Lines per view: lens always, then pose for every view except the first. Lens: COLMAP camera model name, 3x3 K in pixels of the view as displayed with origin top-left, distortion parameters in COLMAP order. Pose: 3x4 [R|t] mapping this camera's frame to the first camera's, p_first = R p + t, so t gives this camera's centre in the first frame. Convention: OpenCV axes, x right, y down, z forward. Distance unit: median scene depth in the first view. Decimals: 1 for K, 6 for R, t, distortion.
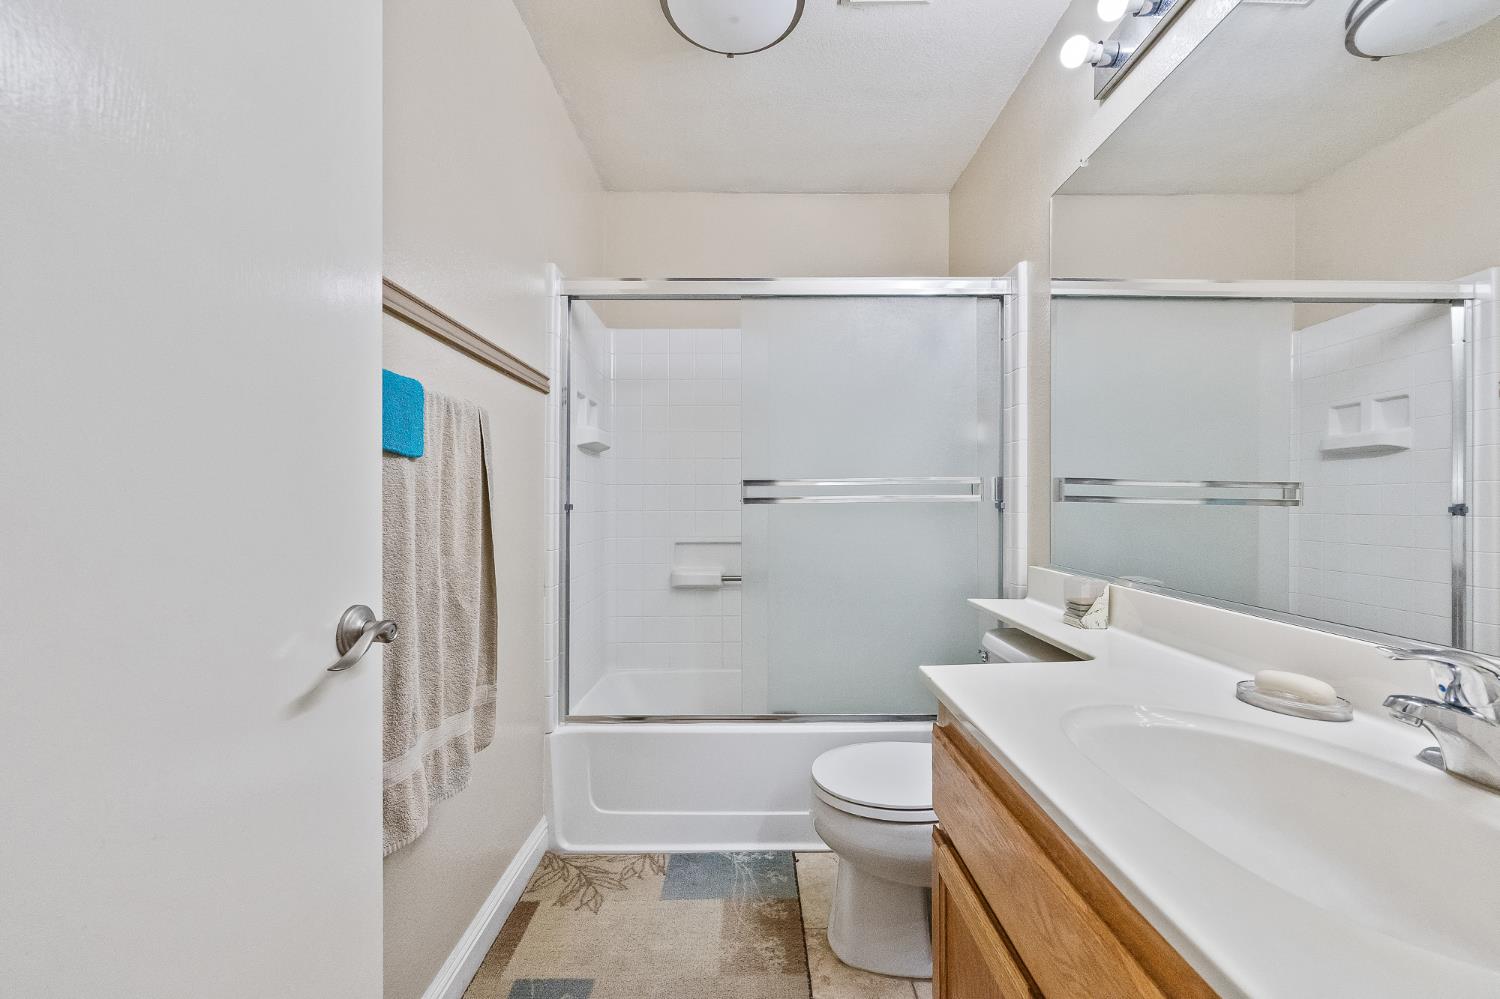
lens RADIAL K [[605.7, 0, 749.0], [0, 605.7, 502.8], [0, 0, 1]] dist [0.000346, 0.000913]
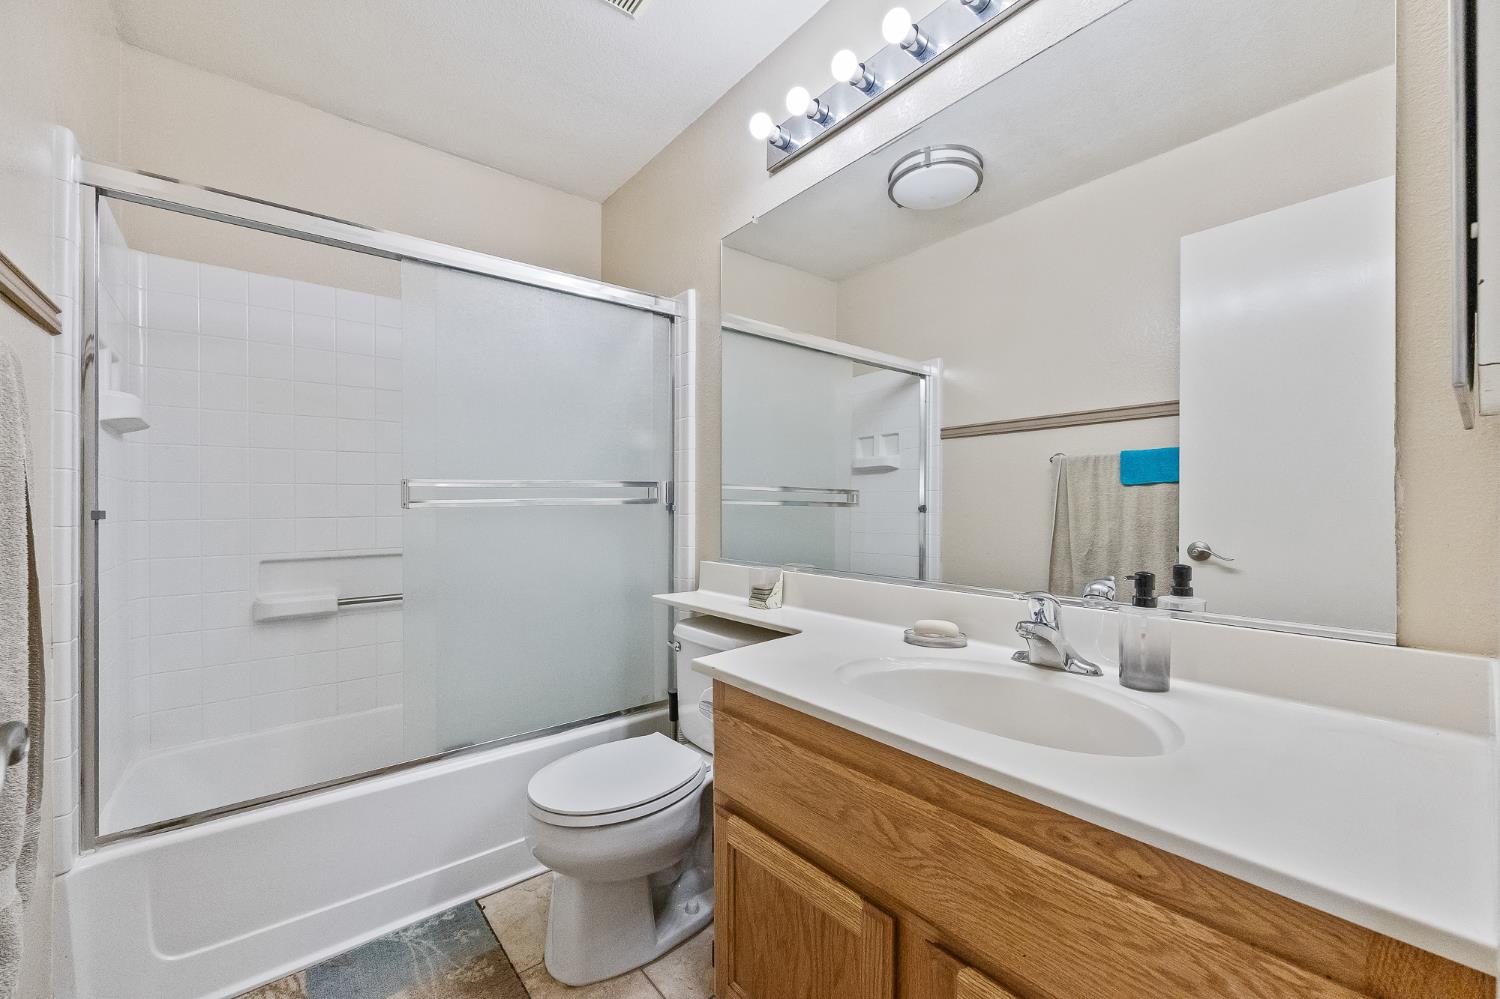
lens RADIAL K [[602.2, 0, 757.5], [0, 602.2, 508.2], [0, 0, 1]] dist [-0.008465, 0.005267]
pose [[0.779826, -0.007020, 0.625957, -0.150762], [0.005127, 0.999975, 0.004828, 0.000648], [-0.625976, -0.000556, 0.779842, 0.058079]]
